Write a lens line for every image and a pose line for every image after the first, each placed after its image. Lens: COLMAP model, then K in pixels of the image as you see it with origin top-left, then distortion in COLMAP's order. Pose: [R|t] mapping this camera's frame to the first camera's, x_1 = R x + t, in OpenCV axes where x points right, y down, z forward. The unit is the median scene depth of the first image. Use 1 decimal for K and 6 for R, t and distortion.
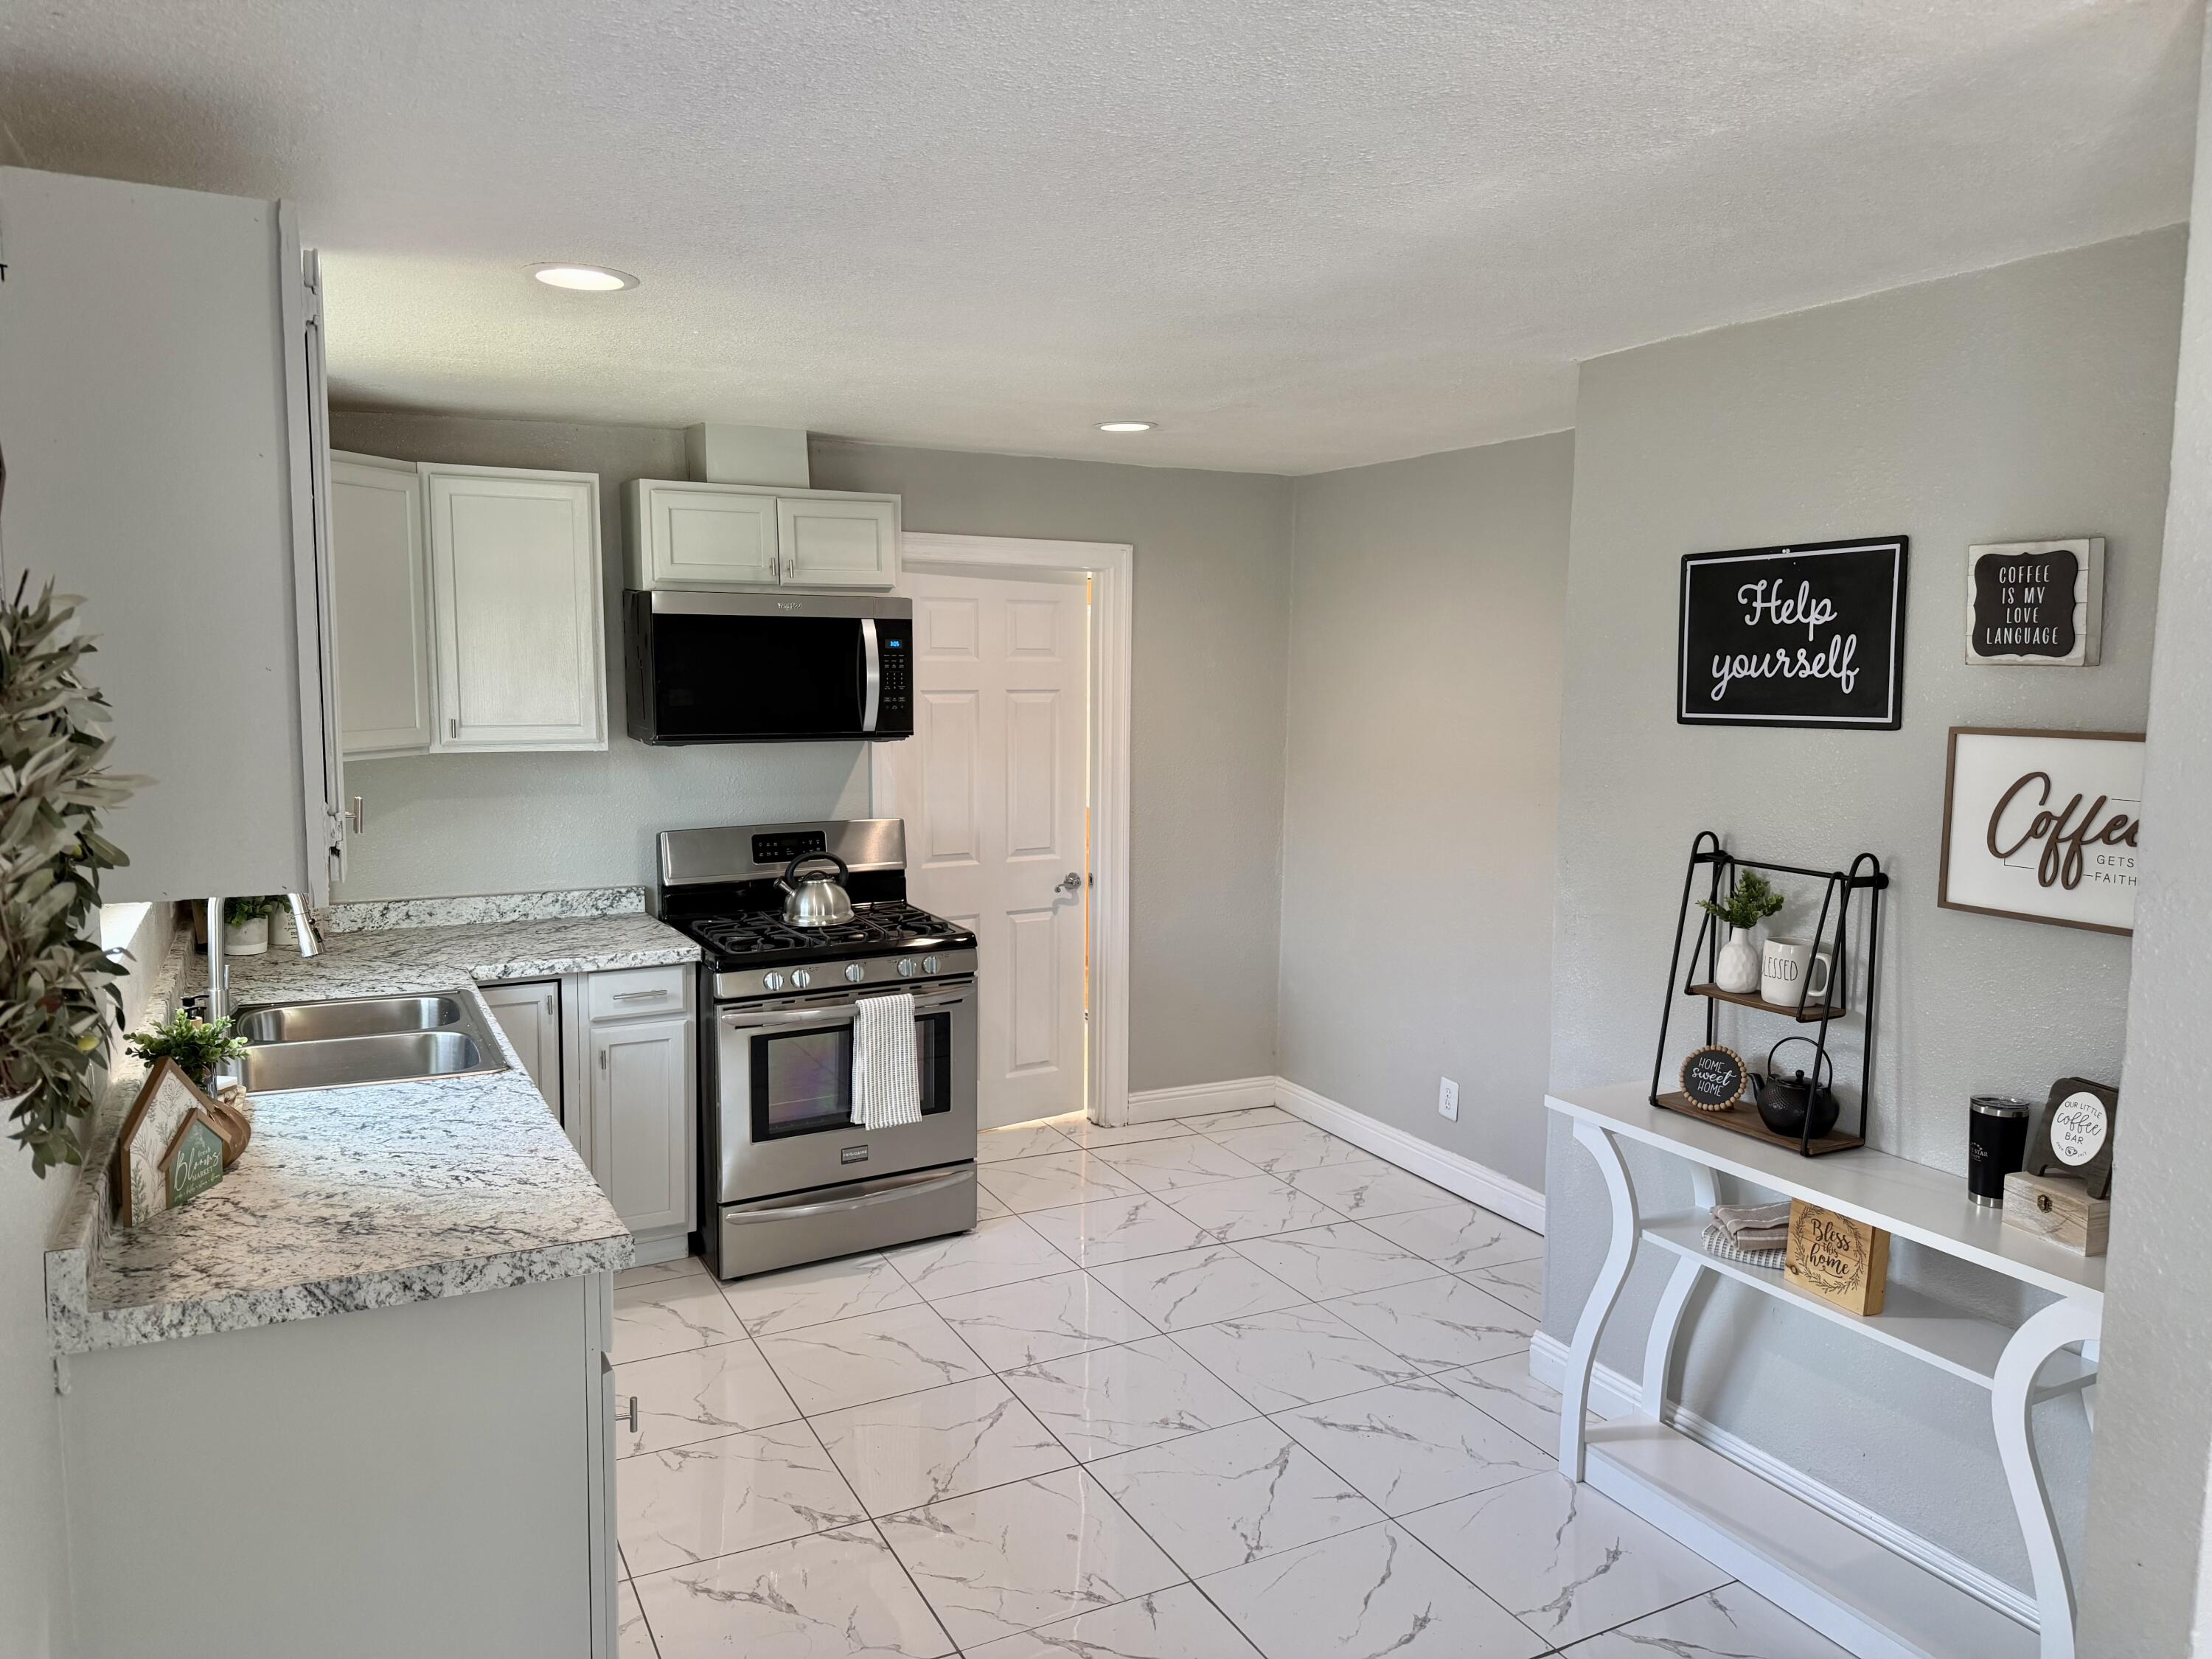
lens RADIAL K [[1479.6, 0, 1106.0], [0, 1479.6, 829.5], [0, 0, 1]] dist [0.104385, -0.192933]
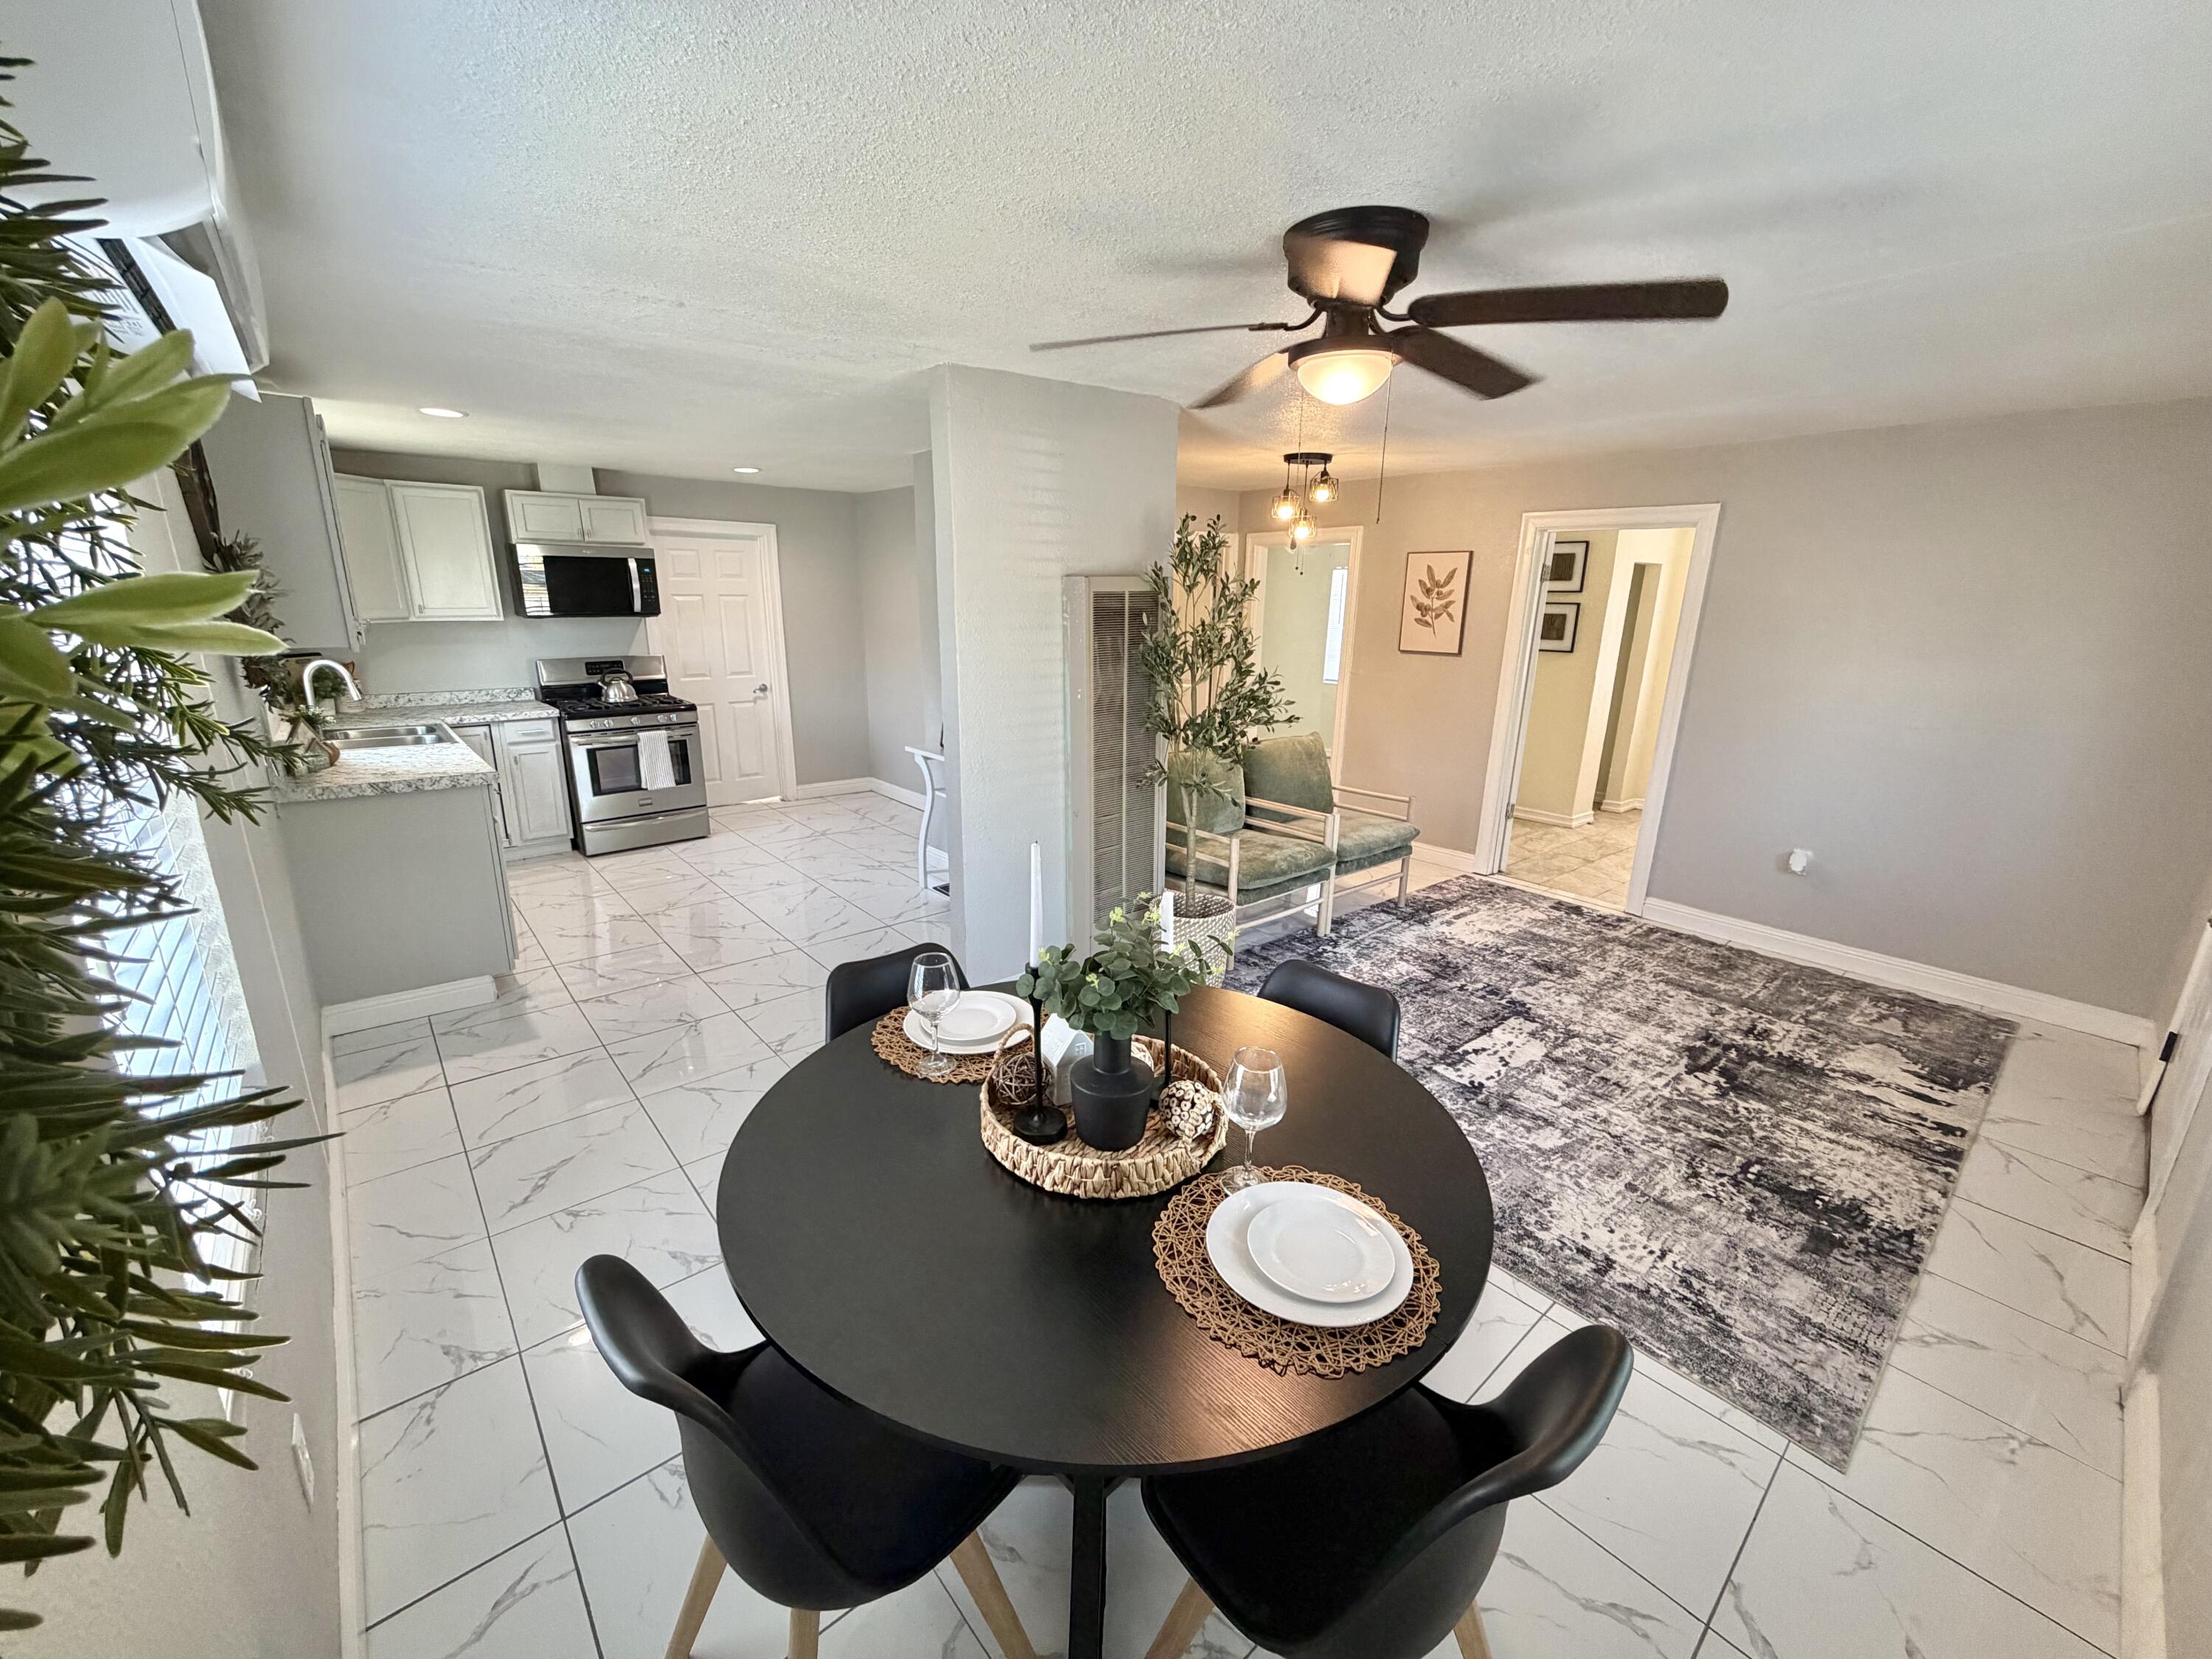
lens RADIAL K [[867.7, 0, 1106.0], [0, 867.7, 829.5], [0, 0, 1]] dist [-0.014248, 0.000049]
pose [[0.974582, -0.054867, 0.217209, 0.223588], [0.021919, 0.988248, 0.151282, 0.074630], [-0.222957, -0.142676, 0.964331, -0.426455]]
